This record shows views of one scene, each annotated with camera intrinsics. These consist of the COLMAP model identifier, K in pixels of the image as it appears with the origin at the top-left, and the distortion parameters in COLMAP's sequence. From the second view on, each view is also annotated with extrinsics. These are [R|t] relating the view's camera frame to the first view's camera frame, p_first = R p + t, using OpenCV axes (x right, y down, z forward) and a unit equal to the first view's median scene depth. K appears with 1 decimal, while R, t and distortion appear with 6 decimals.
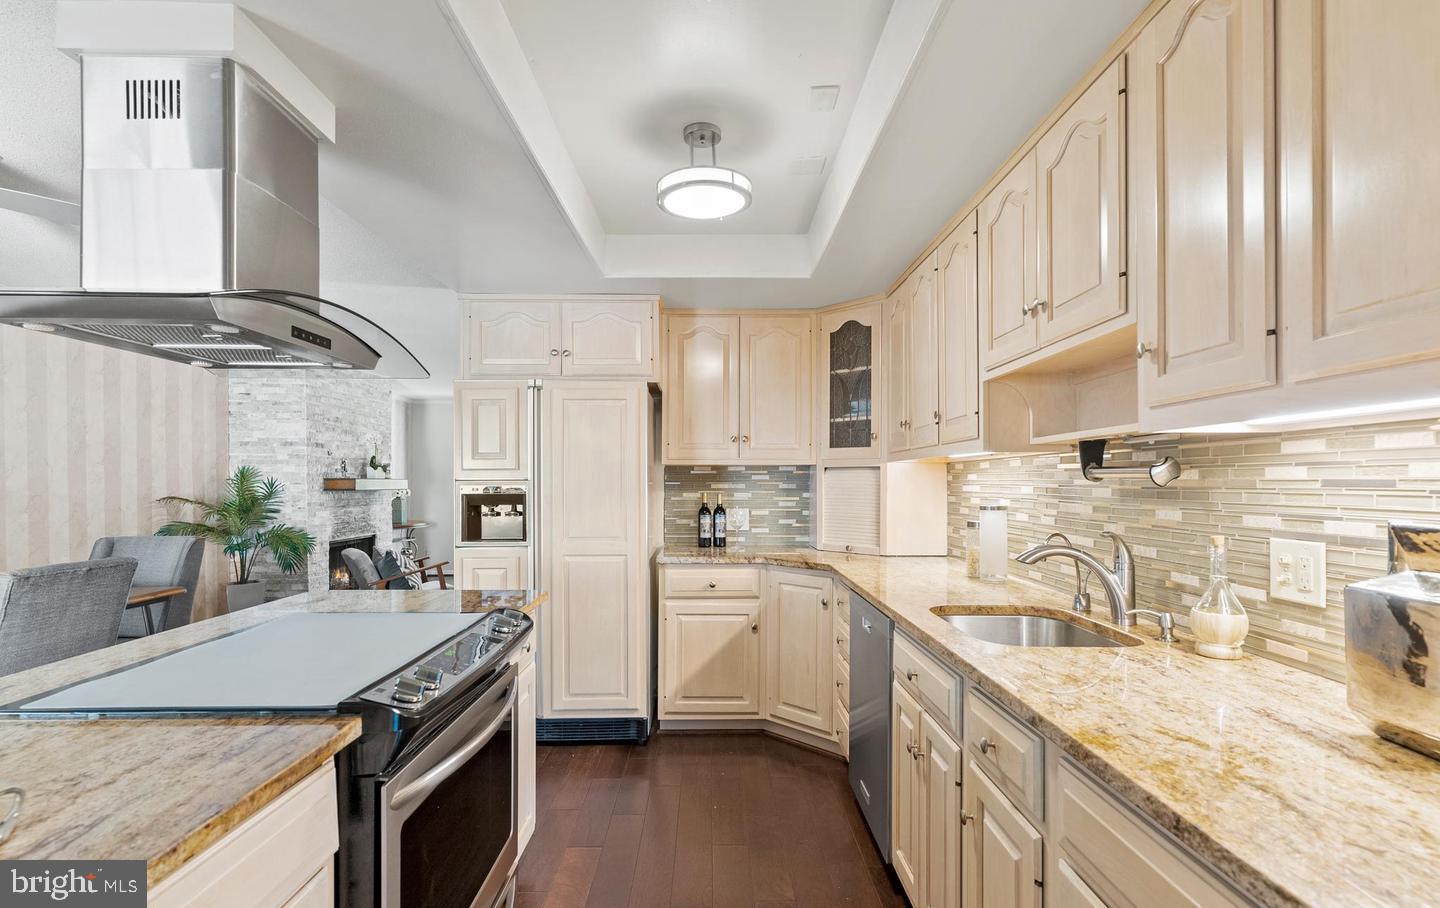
lens RADIAL K [[692.7, 0, 721.6], [0, 692.7, 479.9], [0, 0, 1]] dist [0.004712, 0.000588]
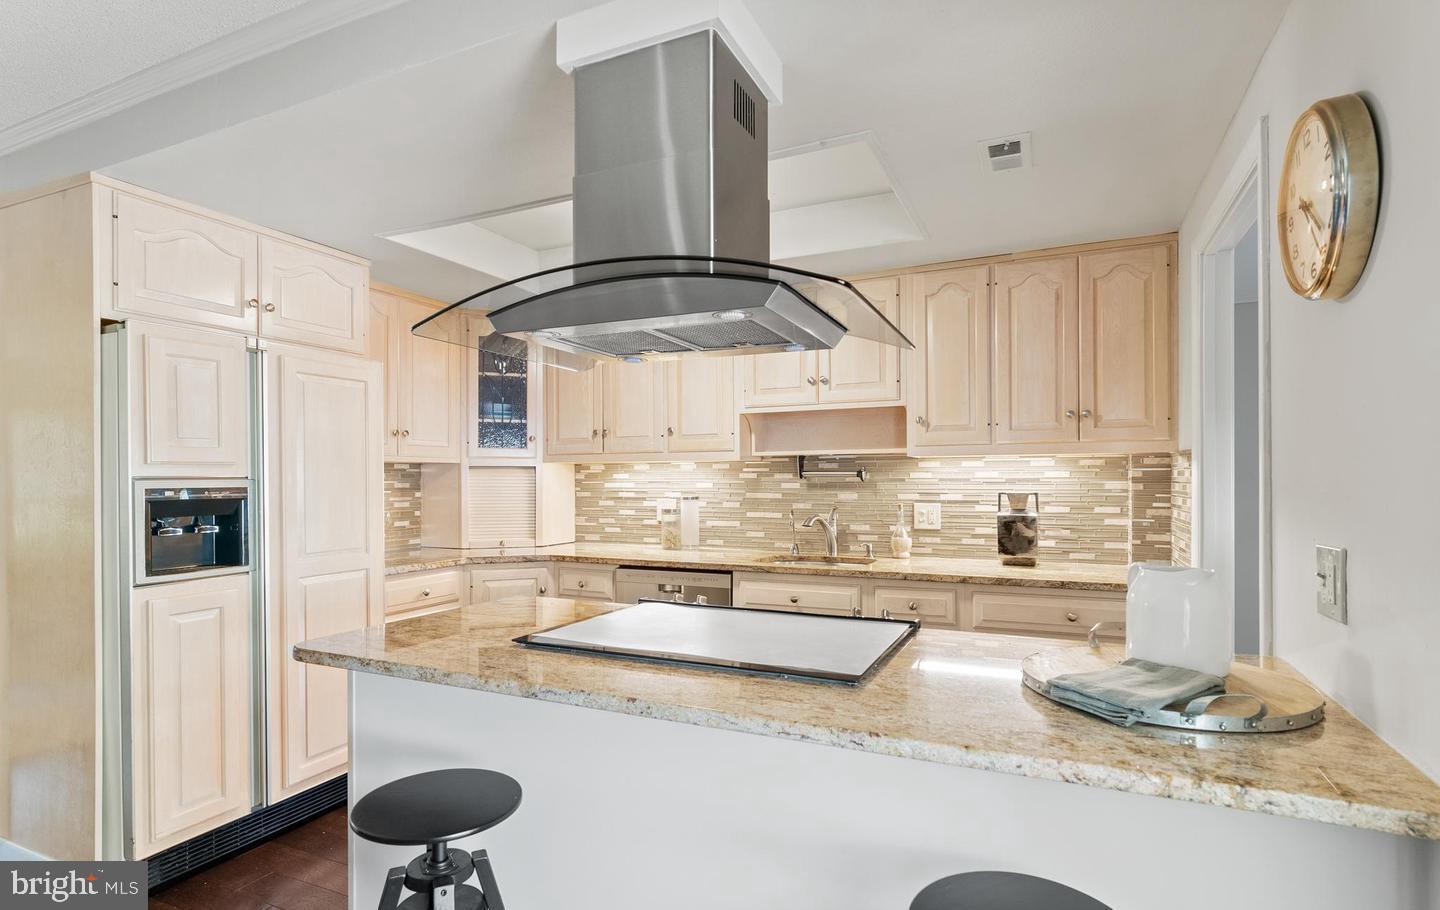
lens RADIAL K [[756.7, 0, 713.0], [0, 756.7, 483.1], [0, 0, 1]] dist [-0.000171, 0.000112]
pose [[0.427708, -0.004597, 0.903905, -0.781981], [0.000683, 0.999988, 0.004763, 0.001821], [-0.903917, -0.001420, 0.427706, 0.233654]]
